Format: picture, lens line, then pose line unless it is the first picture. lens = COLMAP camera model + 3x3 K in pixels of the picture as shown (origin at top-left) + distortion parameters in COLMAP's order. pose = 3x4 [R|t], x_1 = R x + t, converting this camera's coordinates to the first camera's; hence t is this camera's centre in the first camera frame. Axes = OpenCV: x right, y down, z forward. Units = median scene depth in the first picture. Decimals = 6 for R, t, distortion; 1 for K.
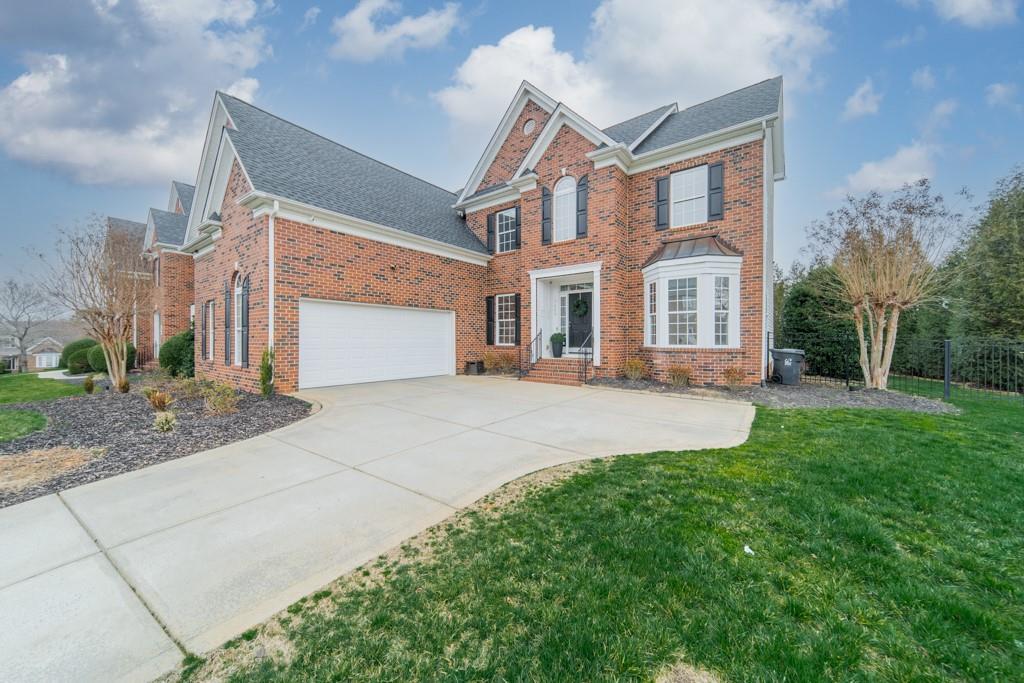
lens RADIAL K [[362.9, 0, 521.5], [0, 362.9, 344.9], [0, 0, 1]] dist [0.006000, 0.000264]
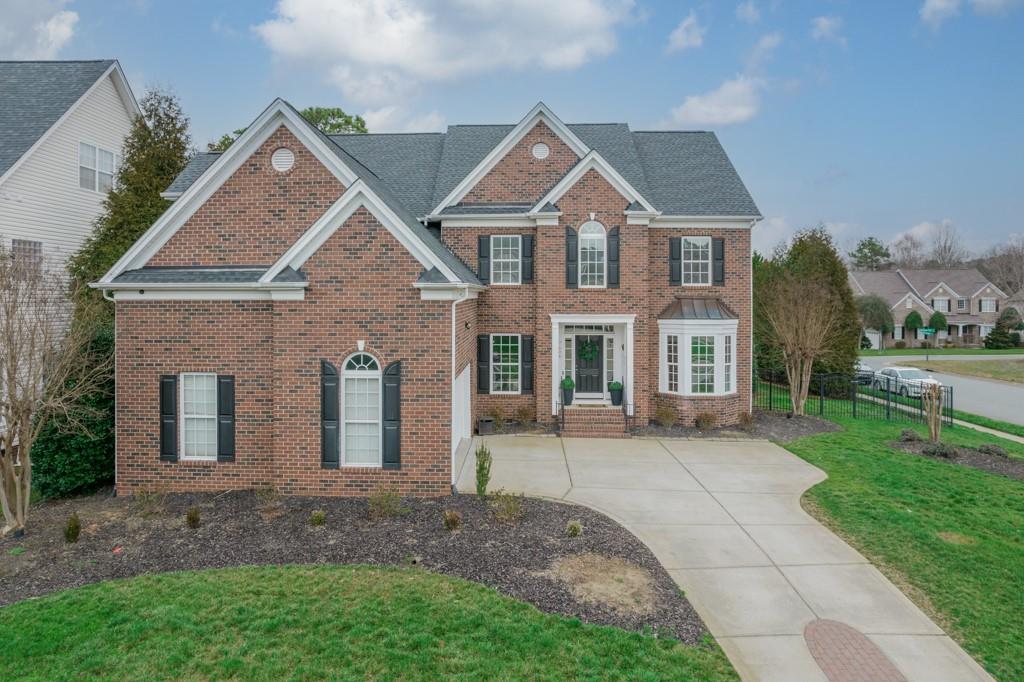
lens RADIAL K [[656.8, 0, 518.8], [0, 656.8, 303.1], [0, 0, 1]] dist [-0.024158, 0.005932]
pose [[0.812042, -0.002083, 0.583595, -1.030562], [0.005179, 0.999980, -0.003637, -0.232272], [-0.583576, 0.005976, 0.812037, -0.296585]]
